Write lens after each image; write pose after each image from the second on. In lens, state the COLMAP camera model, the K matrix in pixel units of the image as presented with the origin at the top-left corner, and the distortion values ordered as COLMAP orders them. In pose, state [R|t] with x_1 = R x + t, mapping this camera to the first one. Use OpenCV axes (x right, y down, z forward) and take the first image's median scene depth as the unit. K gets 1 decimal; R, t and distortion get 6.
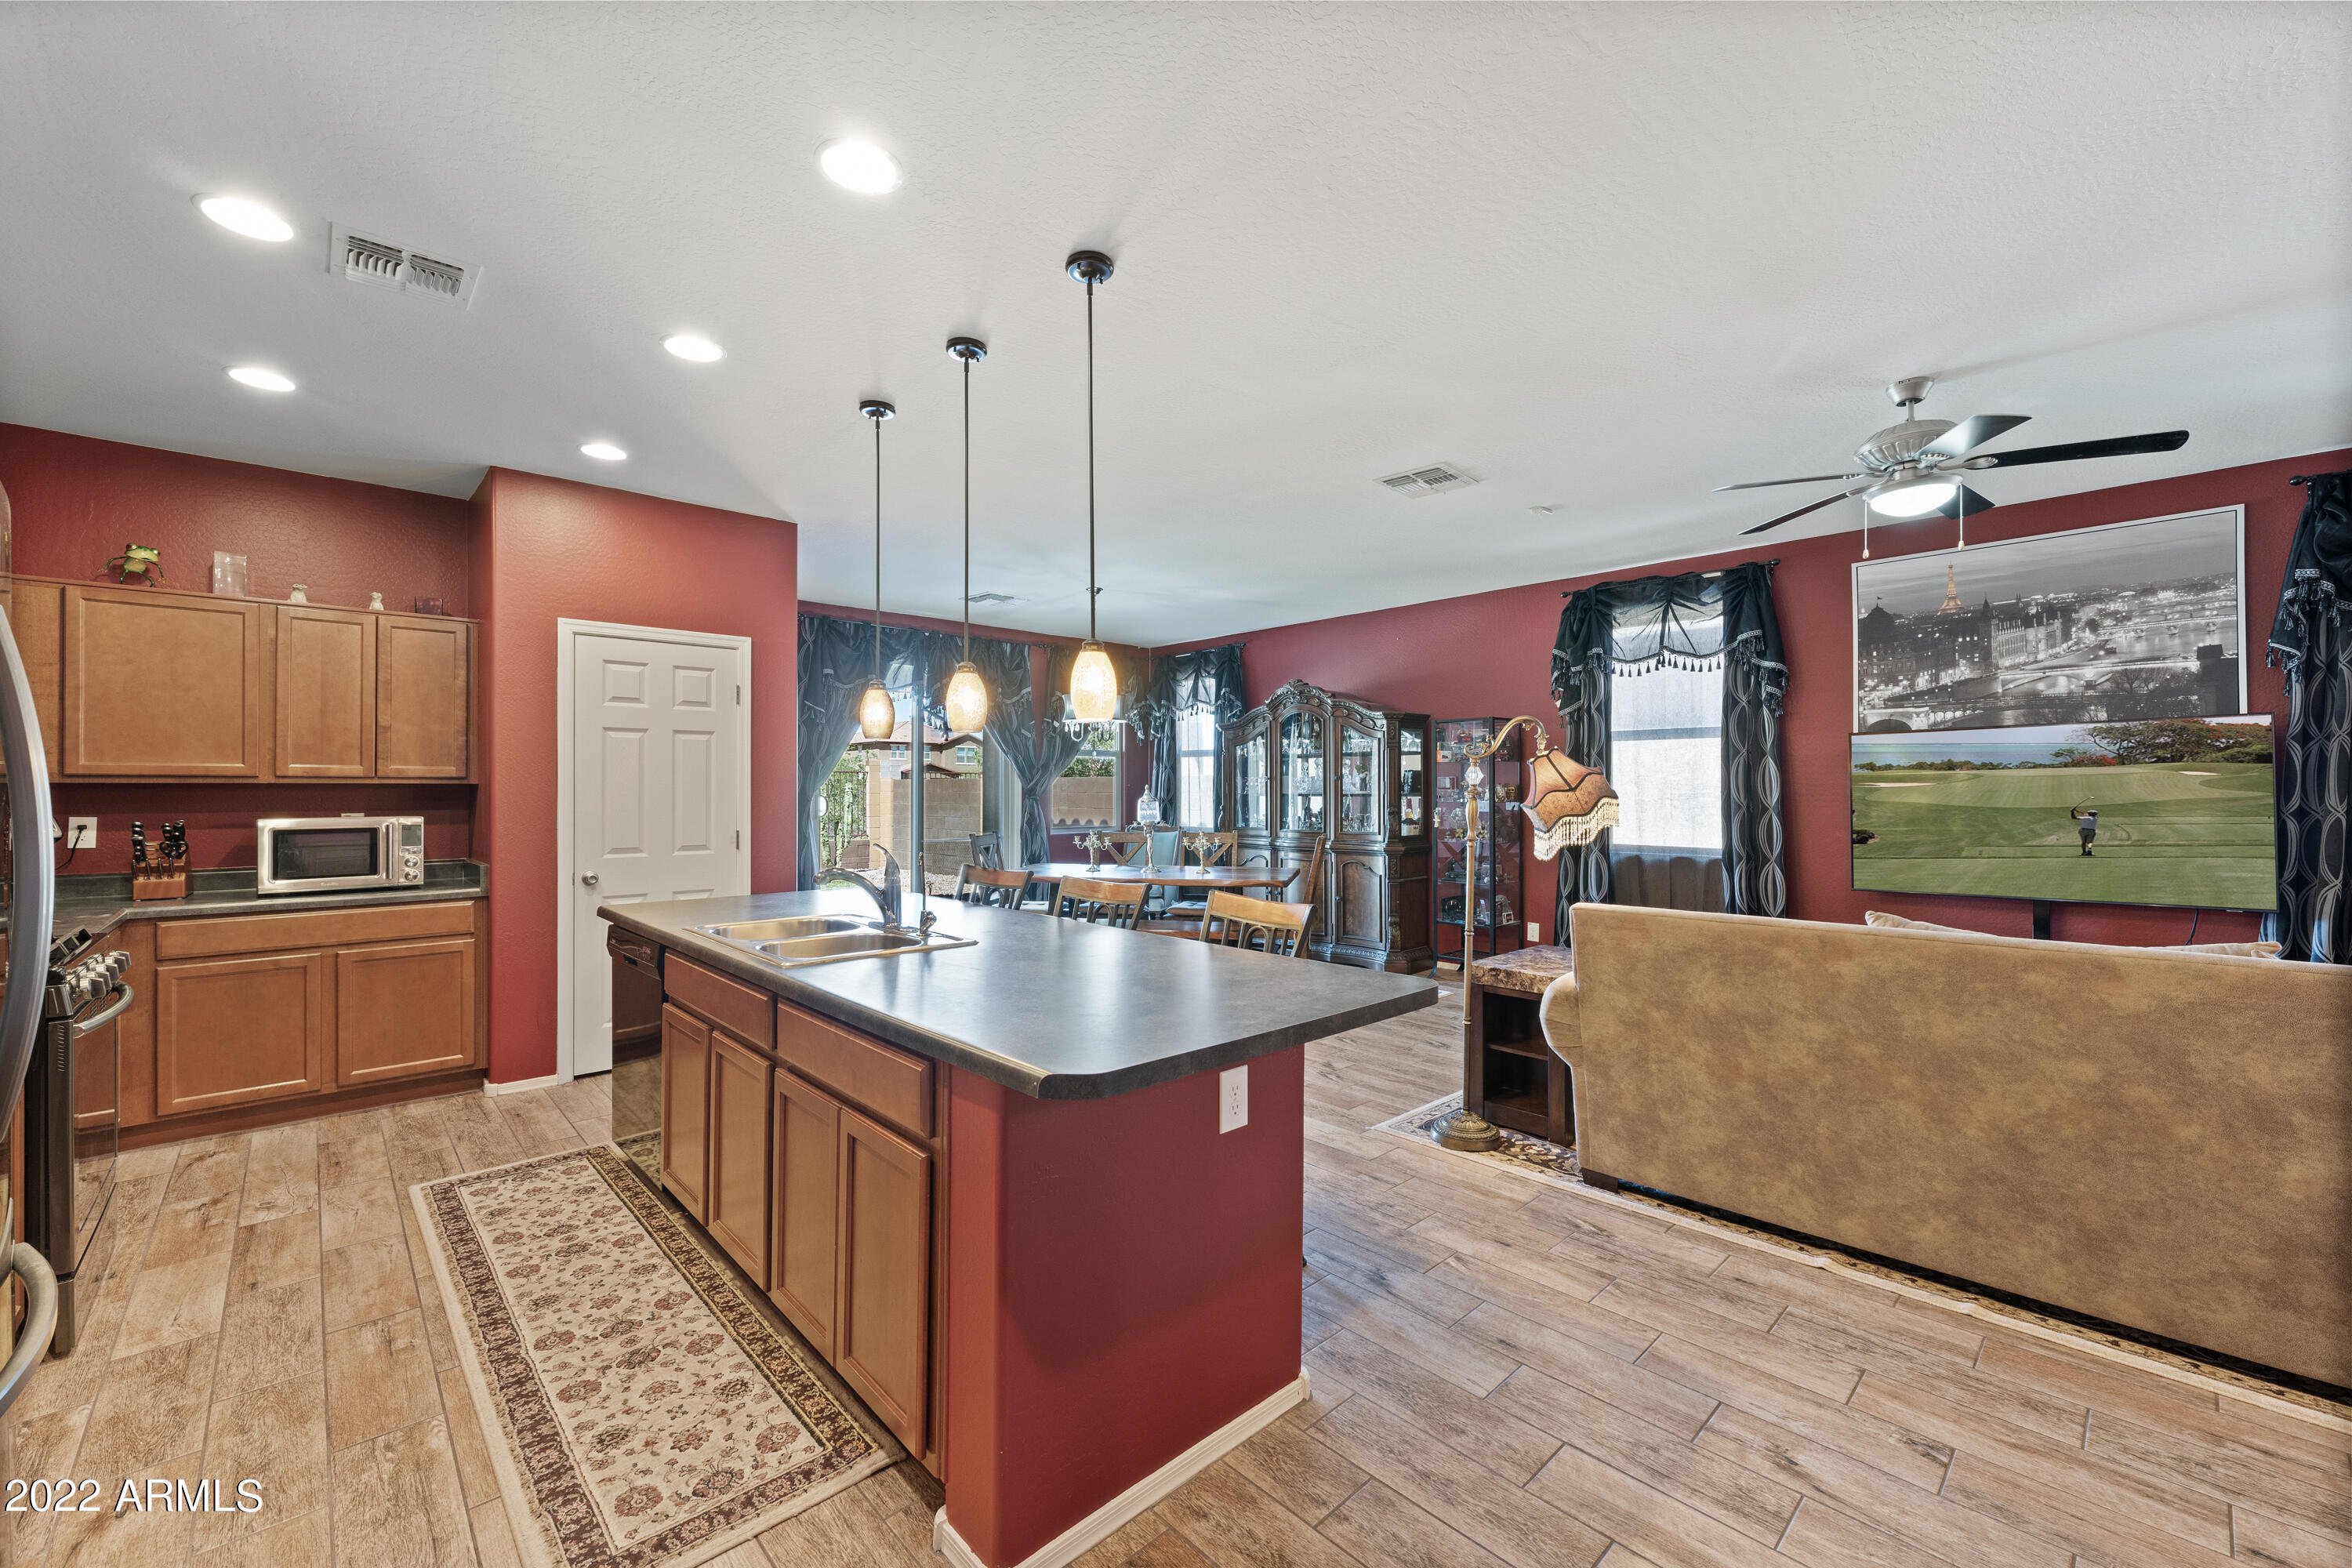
lens RADIAL K [[937.5, 0, 1167.3], [0, 937.5, 784.0], [0, 0, 1]] dist [0.000866, 0.000661]
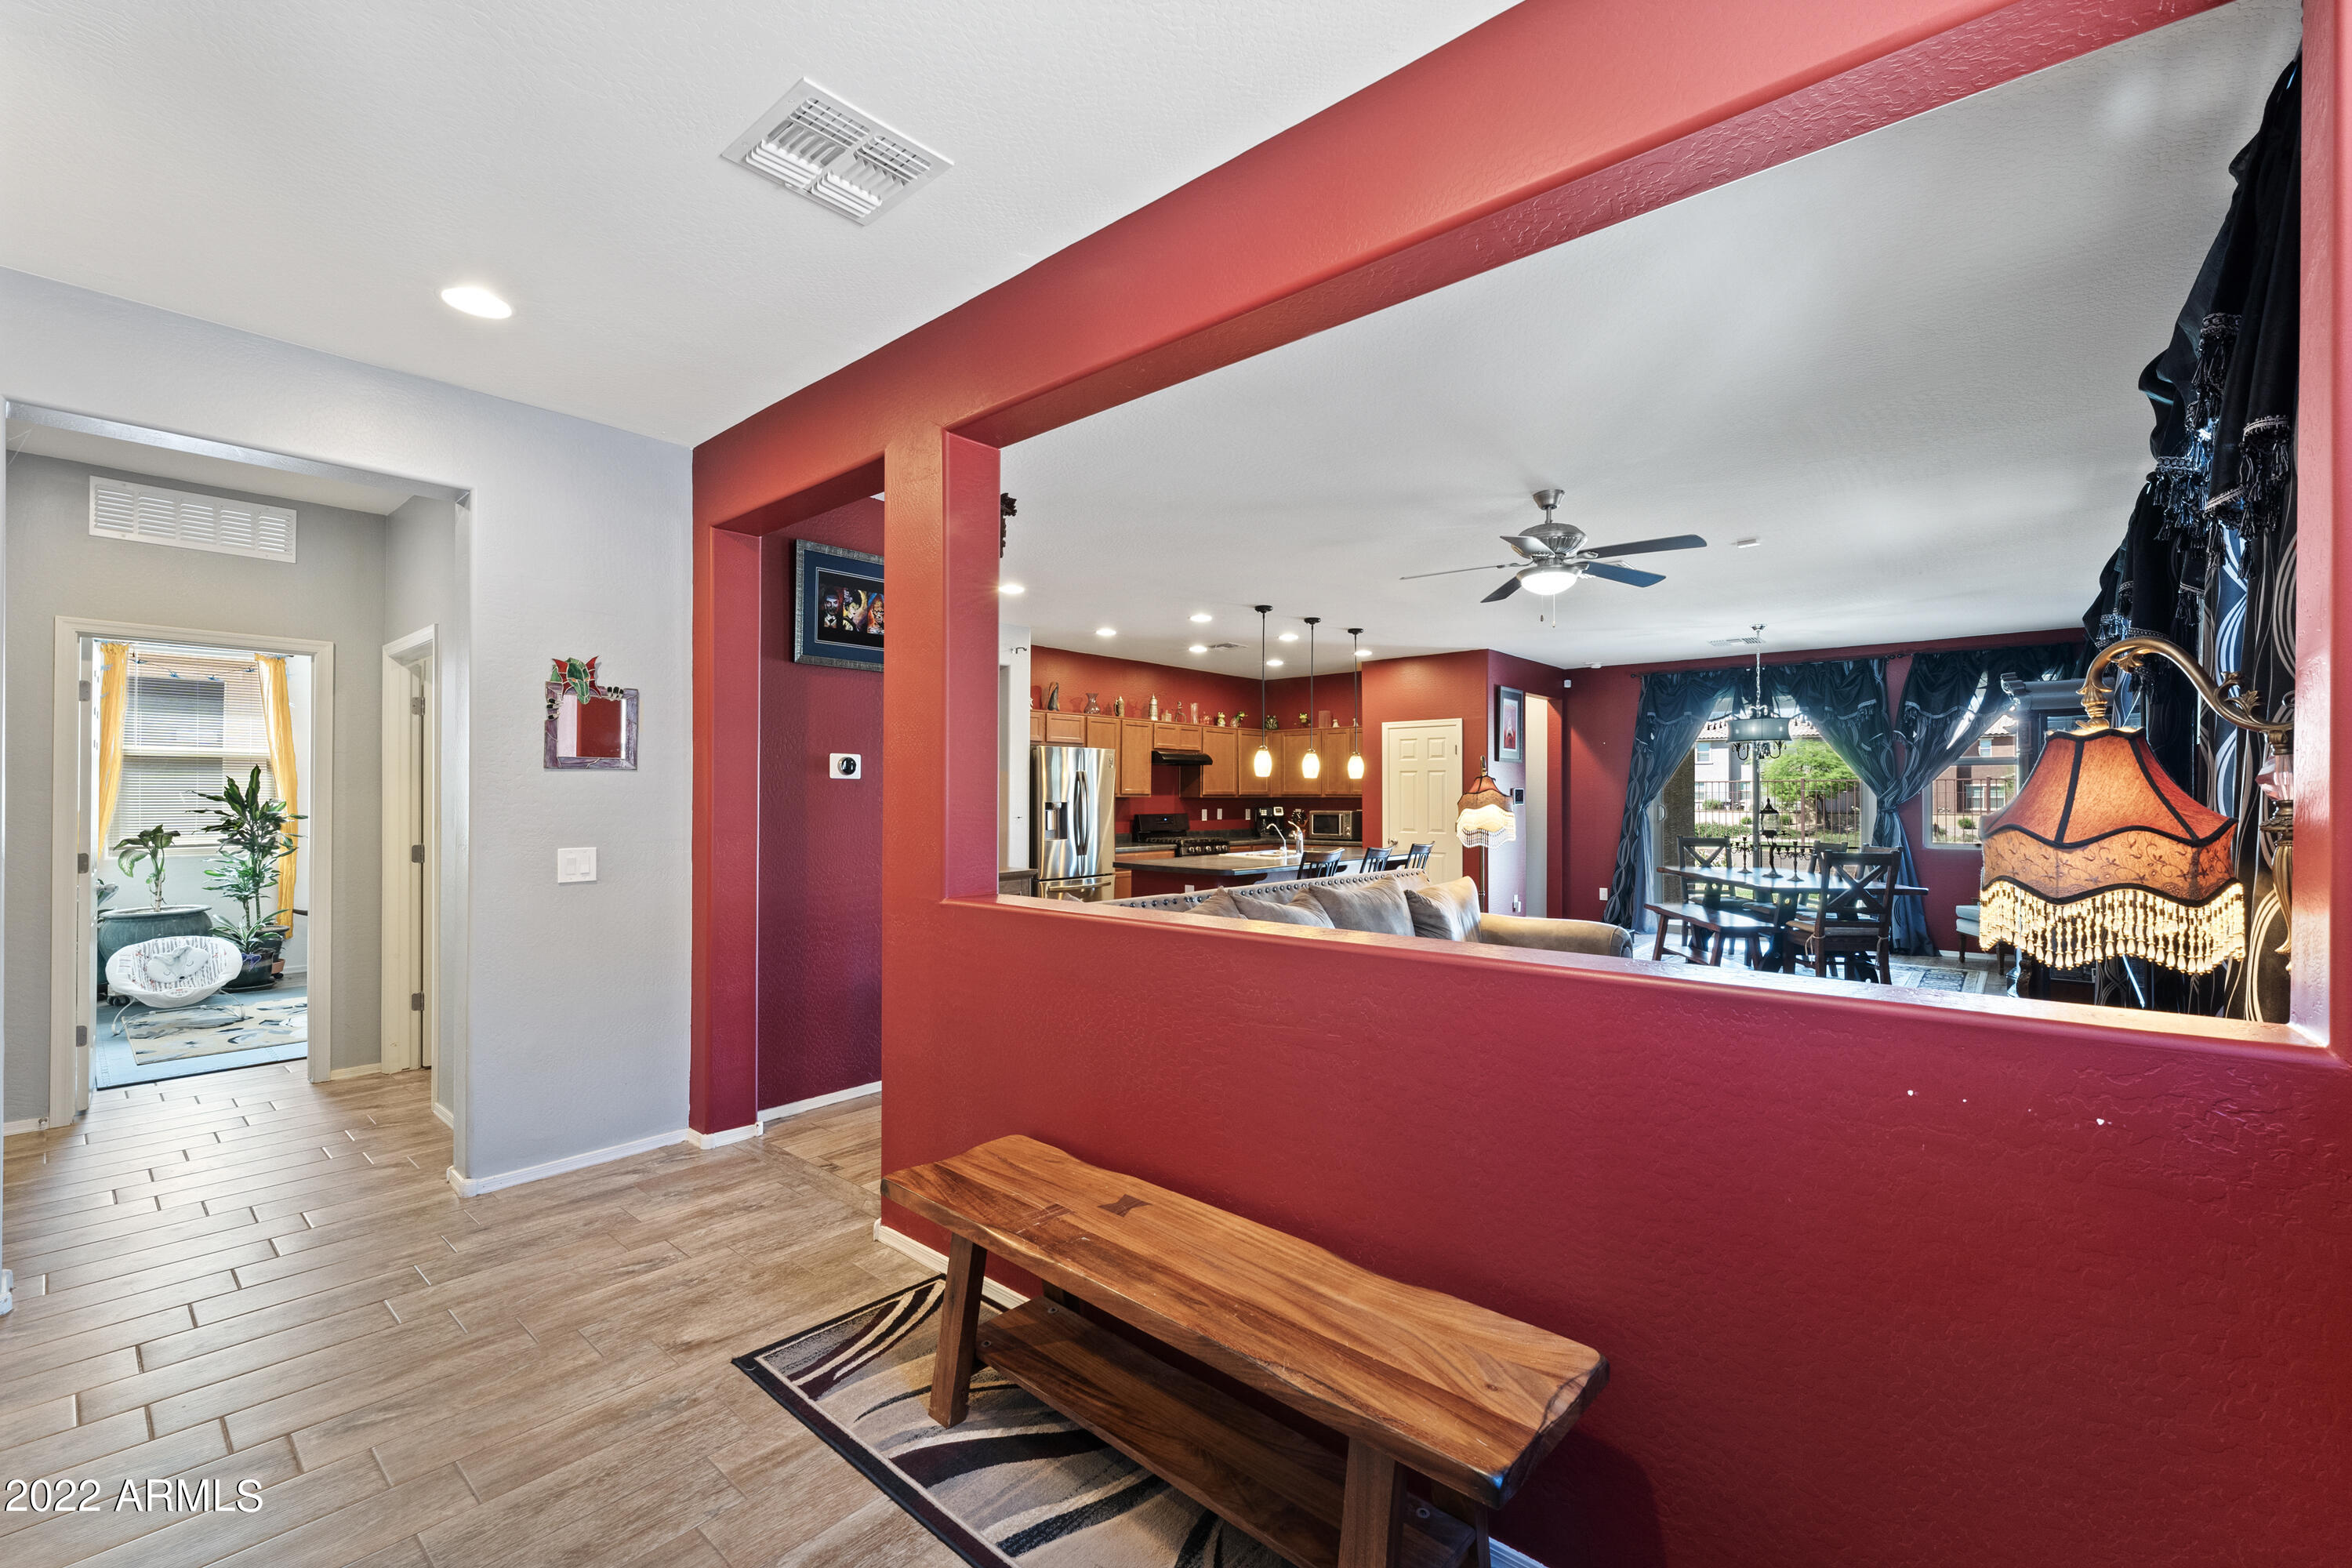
lens RADIAL K [[982.8, 0, 1163.5], [0, 982.8, 787.7], [0, 0, 1]] dist [-0.000489, -0.000385]
pose [[0.095295, -0.007632, -0.995420, 1.506800], [0.003294, 0.999968, -0.007352, -0.007618], [0.995444, -0.002579, 0.095317, 0.244210]]
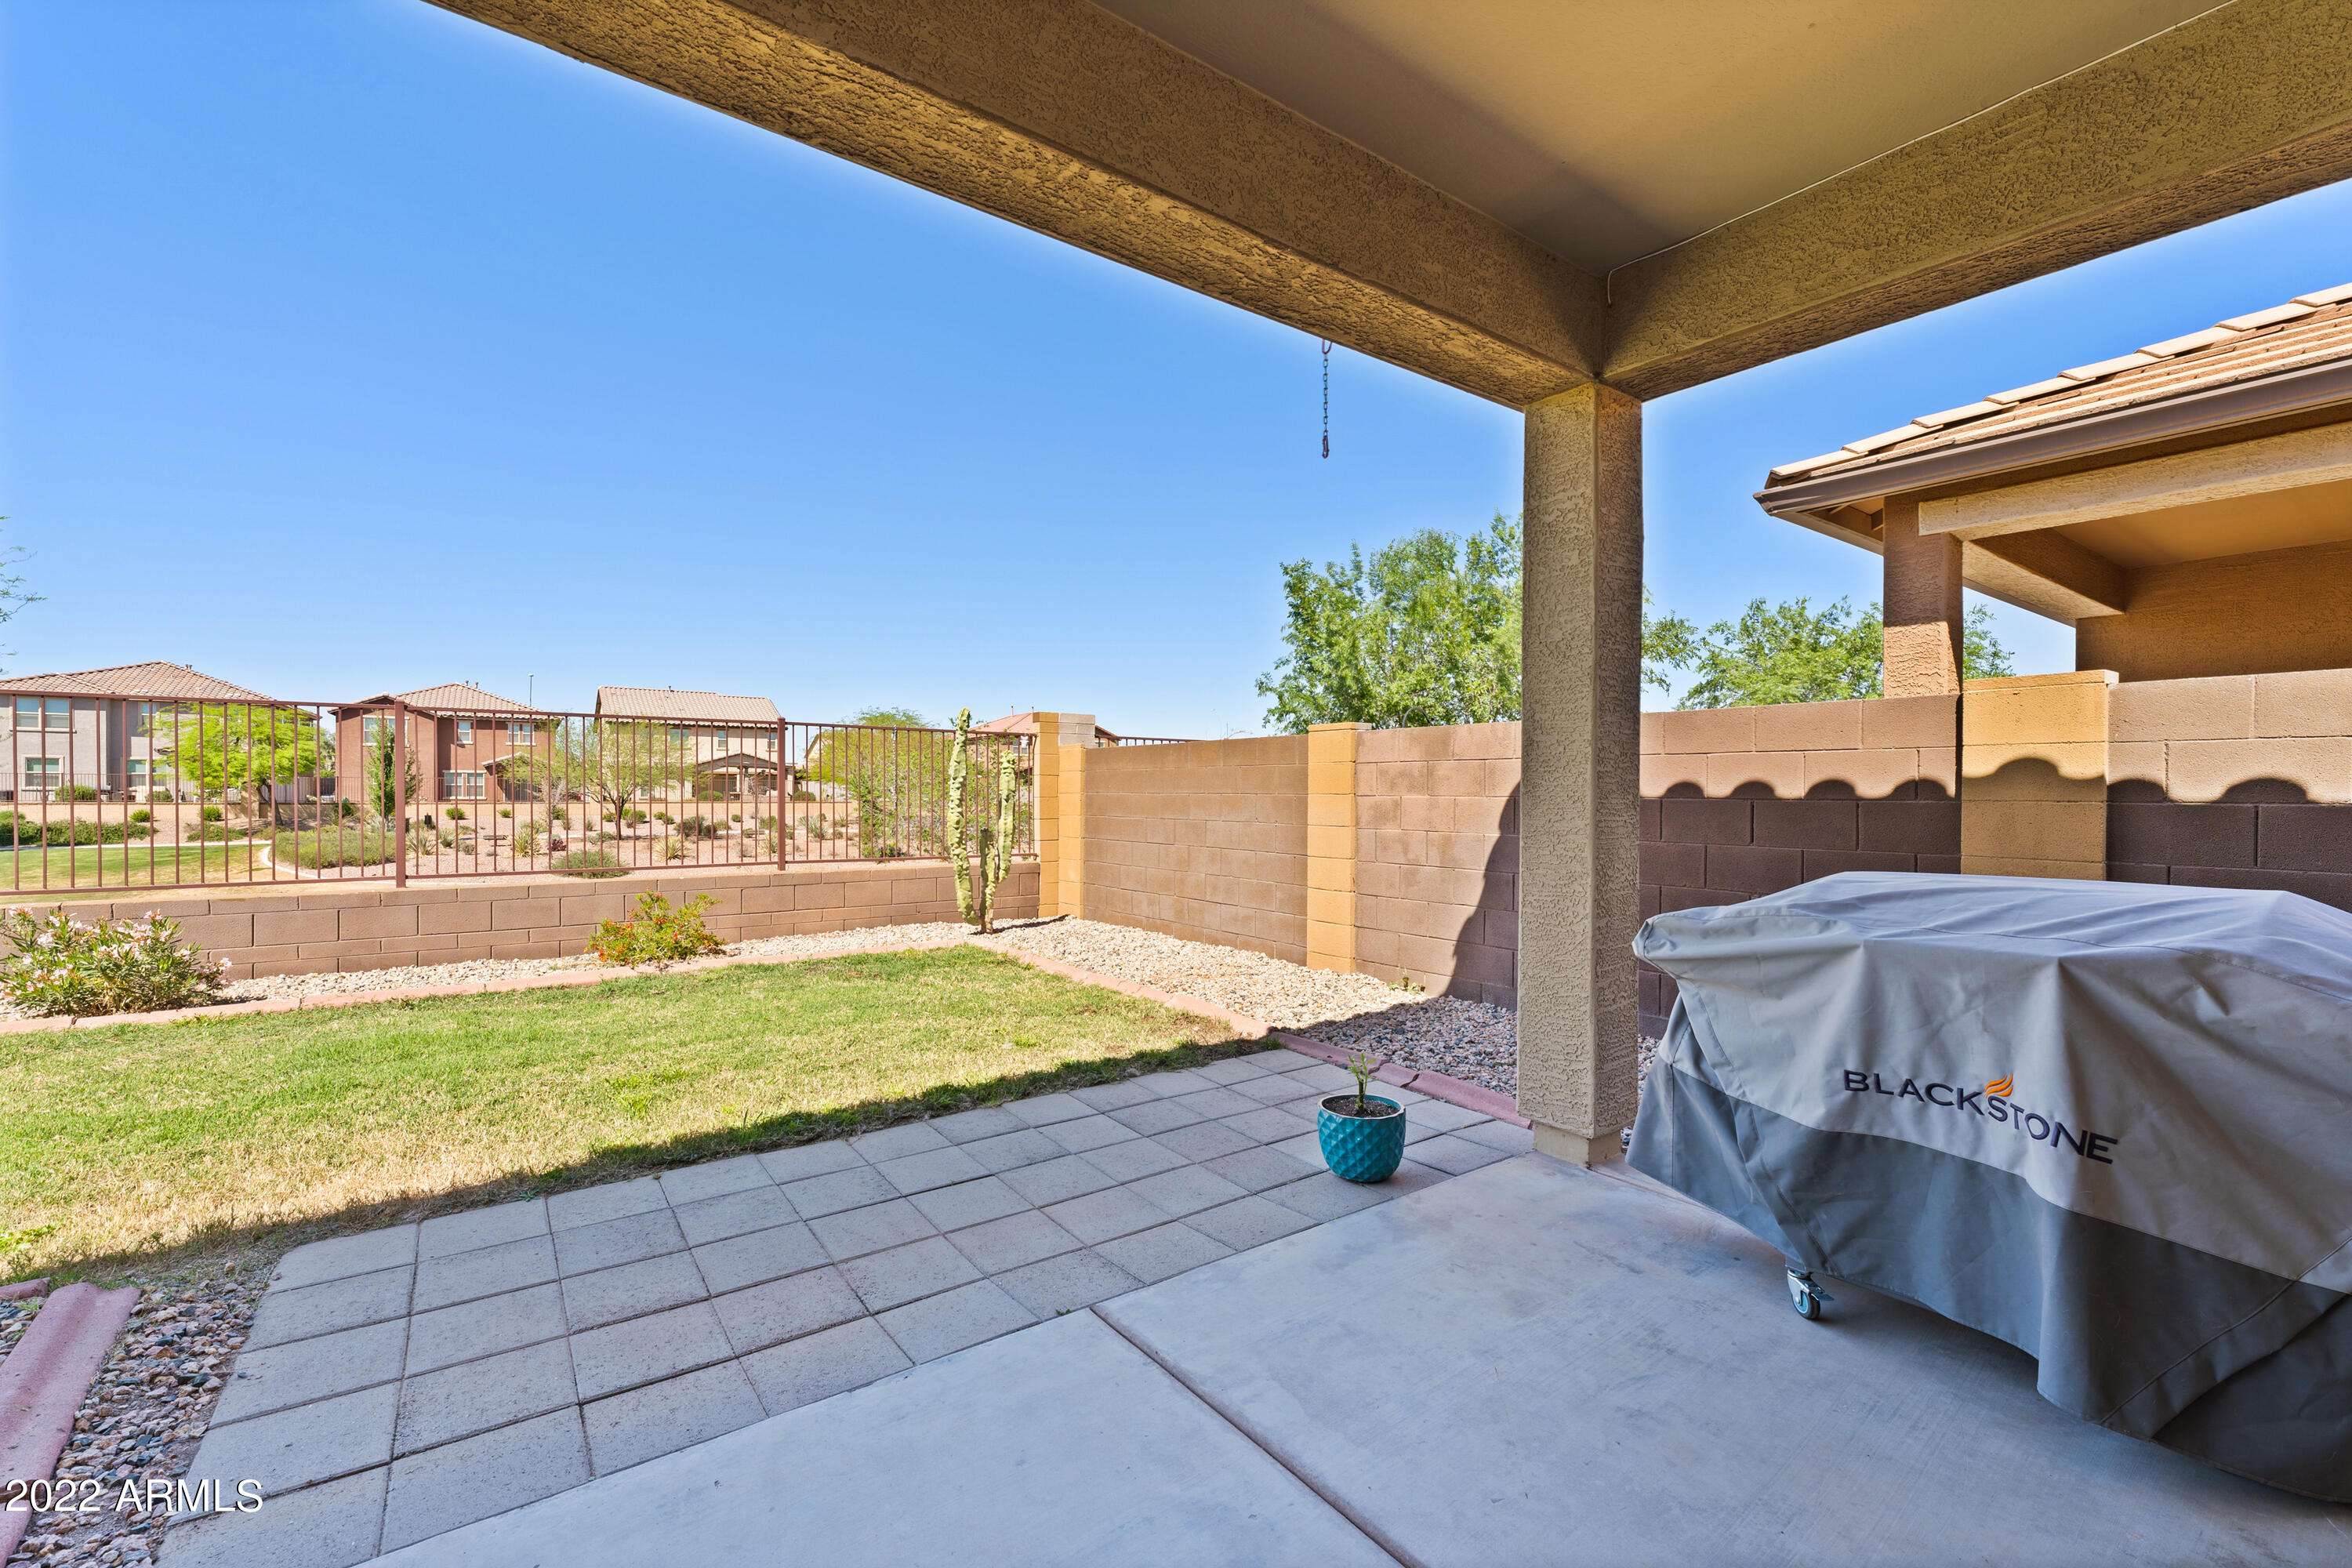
lens RADIAL K [[982.8, 0, 1163.5], [0, 982.8, 787.7], [0, 0, 1]] dist [-0.000489, -0.000385]
pose [[0.991945, 0.004499, -0.126593, -0.671018], [-0.004487, 0.999990, 0.000380, 0.059303], [0.126593, 0.000192, 0.991955, 1.712223]]
